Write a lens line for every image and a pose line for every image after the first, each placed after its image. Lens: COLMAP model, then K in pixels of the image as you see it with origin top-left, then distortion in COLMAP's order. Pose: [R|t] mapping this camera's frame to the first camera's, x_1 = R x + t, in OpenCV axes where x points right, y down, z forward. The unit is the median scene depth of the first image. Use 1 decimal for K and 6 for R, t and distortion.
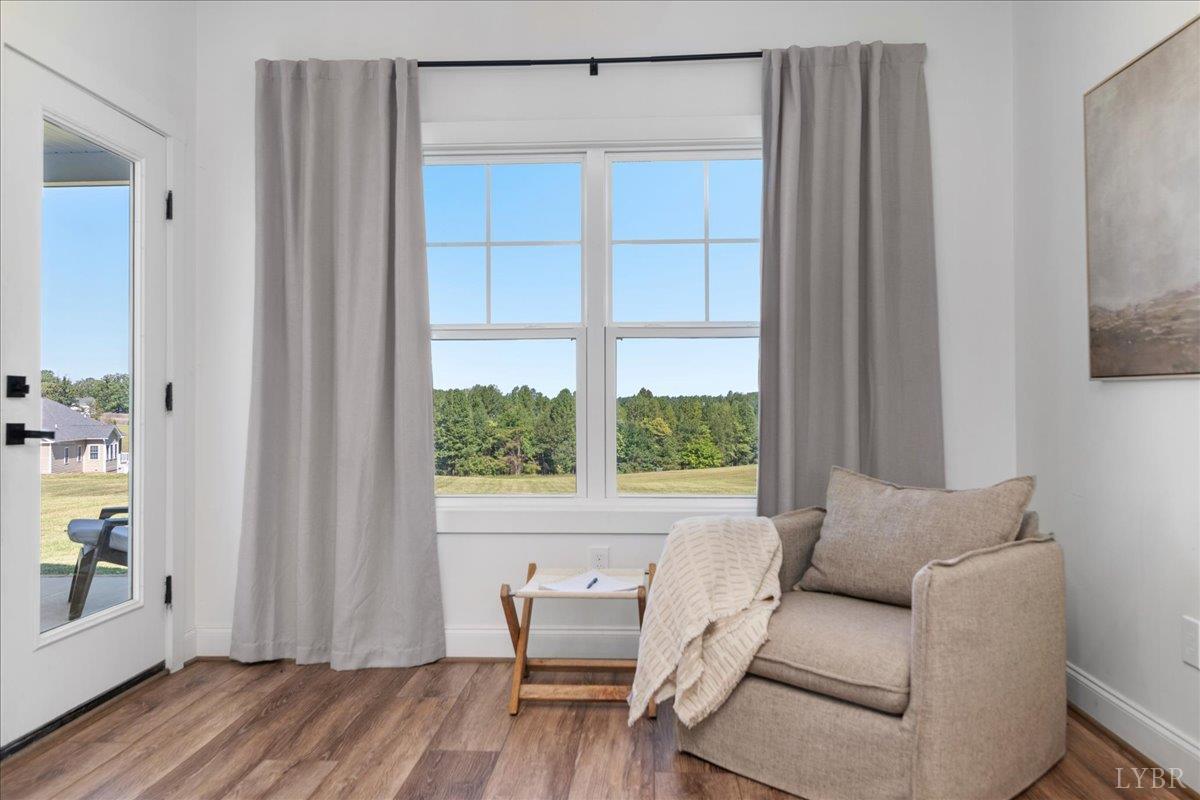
lens RADIAL K [[923.7, 0, 600.0], [0, 923.7, 400.0], [0, 0, 1]] dist [-0.003043, -0.001730]
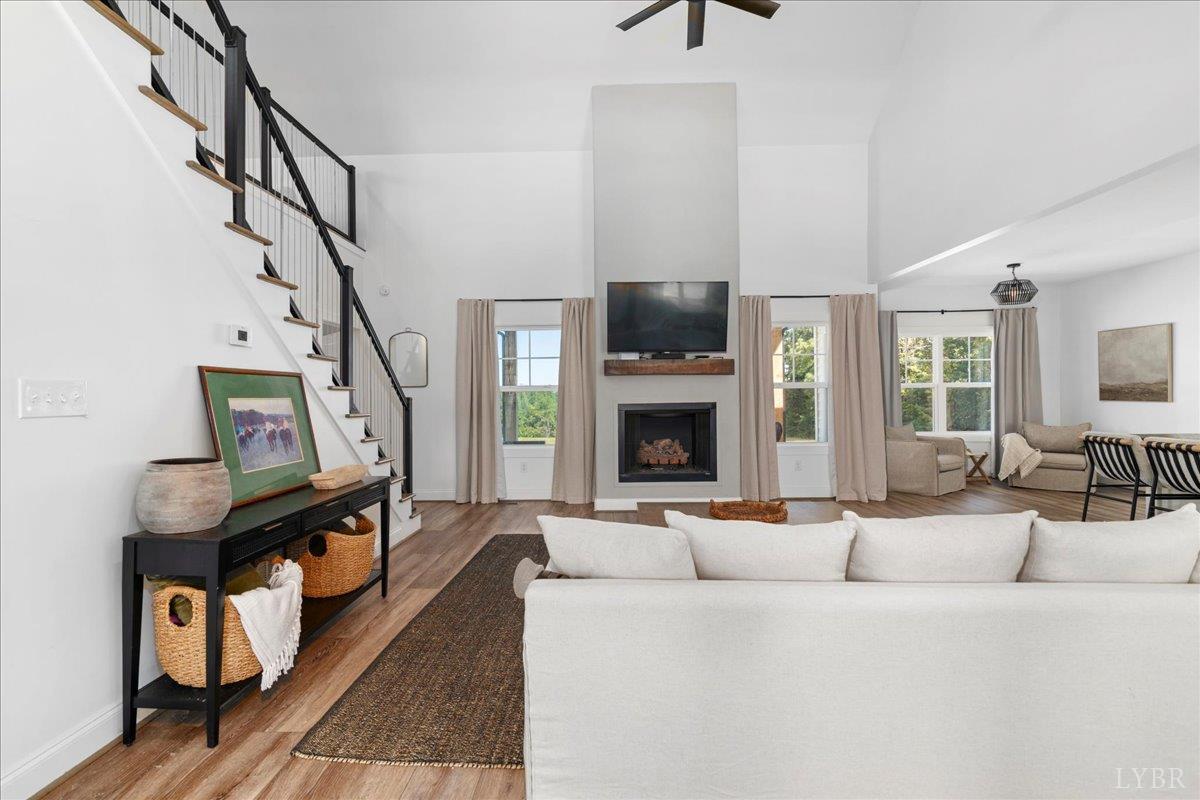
lens RADIAL K [[556.8, 0, 600.0], [0, 556.8, 400.0], [0, 0, 1]] dist [0.003648, 0.000388]
pose [[0.999472, -0.005086, 0.032092, -1.416668], [0.004667, 0.999903, 0.013102, -0.053042], [-0.032155, -0.012946, 0.999399, -1.138505]]
